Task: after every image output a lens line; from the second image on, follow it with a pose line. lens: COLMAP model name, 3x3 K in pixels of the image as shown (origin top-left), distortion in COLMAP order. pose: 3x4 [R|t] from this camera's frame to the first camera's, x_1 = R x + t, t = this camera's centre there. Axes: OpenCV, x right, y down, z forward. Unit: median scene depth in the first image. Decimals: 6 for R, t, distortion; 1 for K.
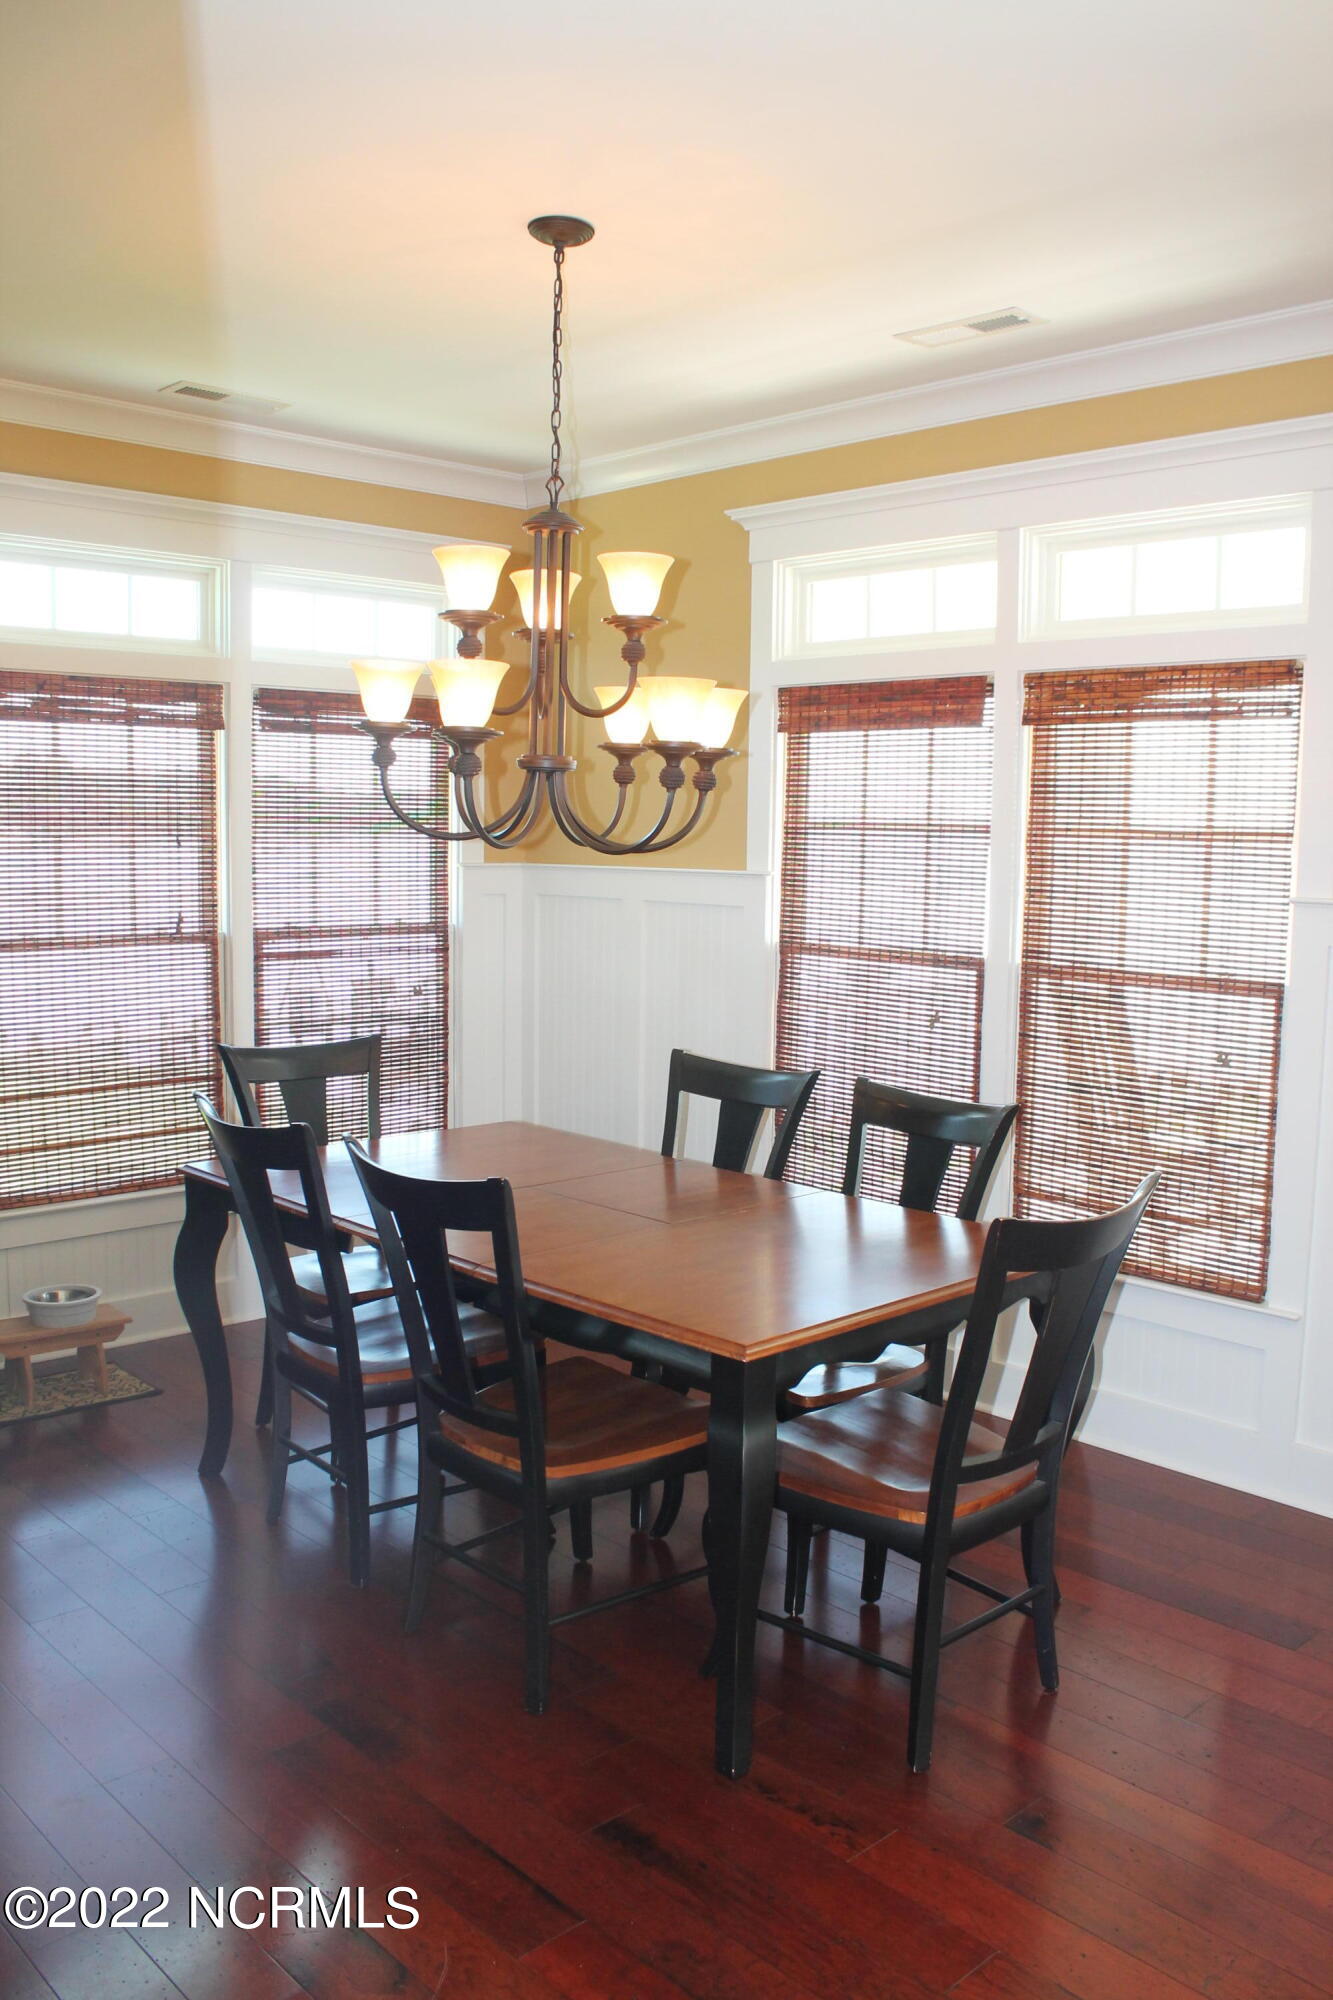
lens RADIAL K [[1661.2, 0, 672.1], [0, 1661.2, 989.2], [0, 0, 1]] dist [-0.154389, 0.115540]
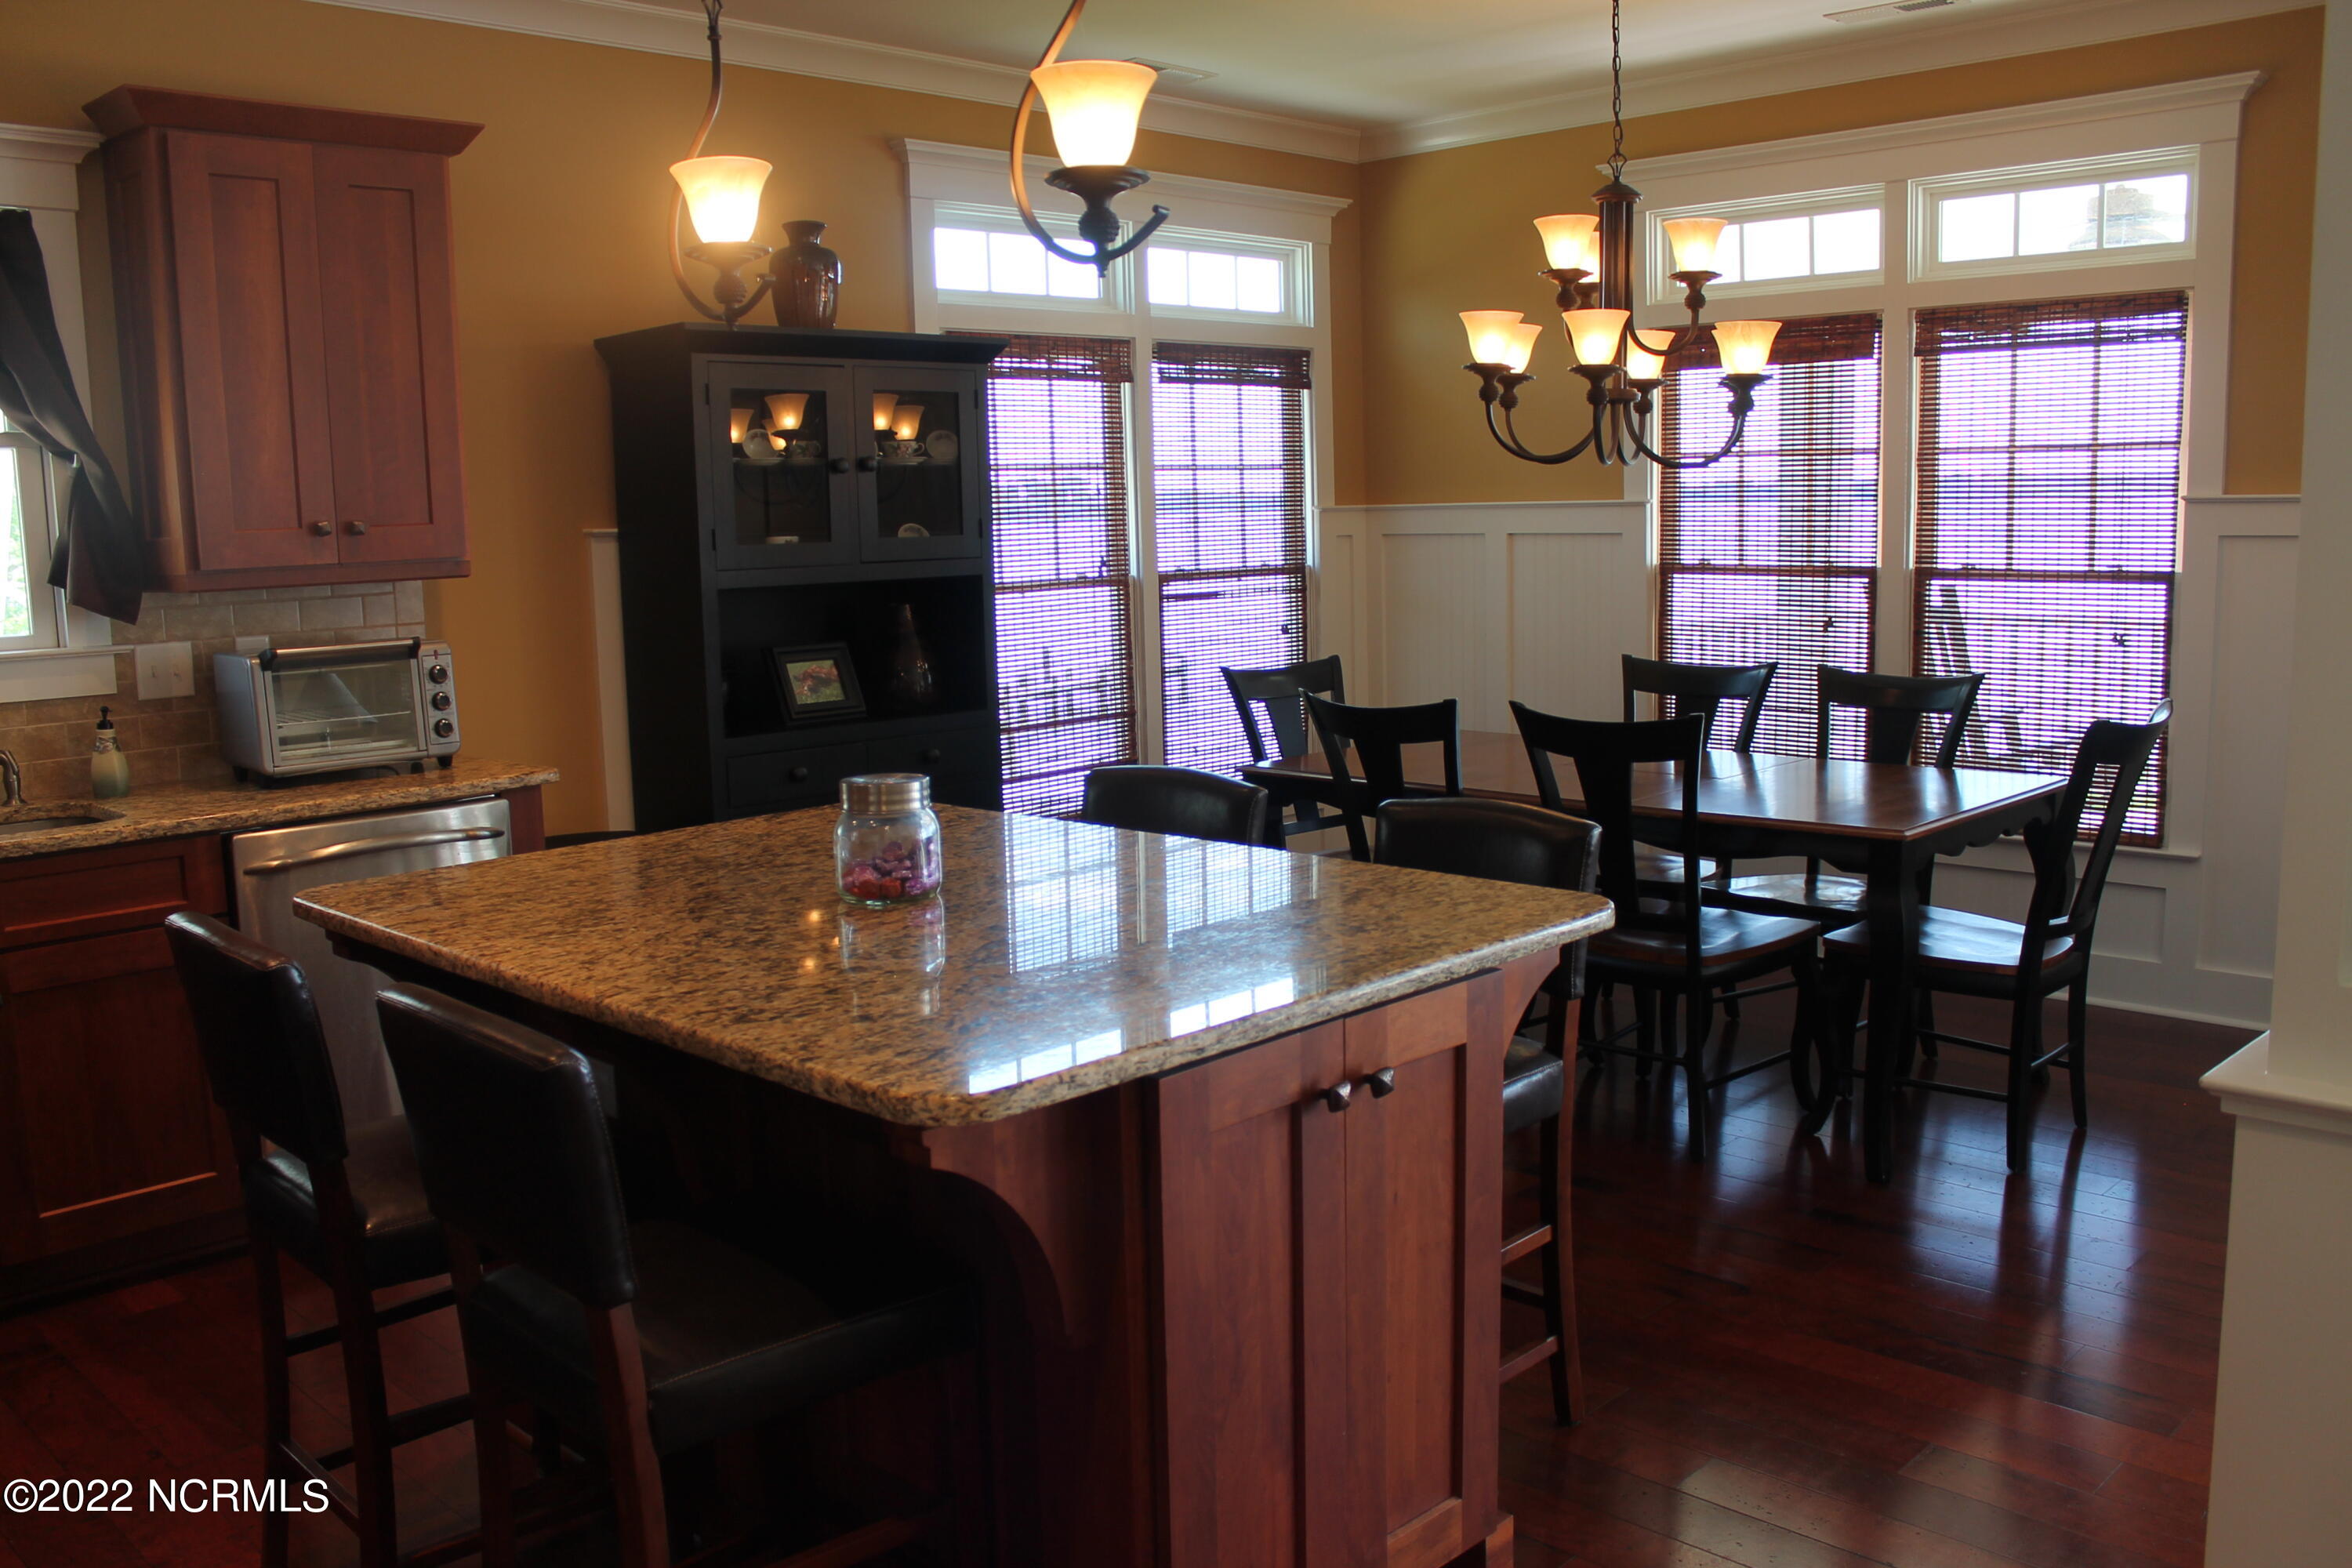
lens RADIAL K [[1953.5, 0, 1170.6], [0, 1953.5, 778.1], [0, 0, 1]] dist [-0.154389, 0.115540]
pose [[0.998844, -0.043586, 0.020278, -0.311855], [0.042637, 0.998073, 0.045076, 0.044282], [-0.022204, -0.044159, 0.998778, -0.282985]]
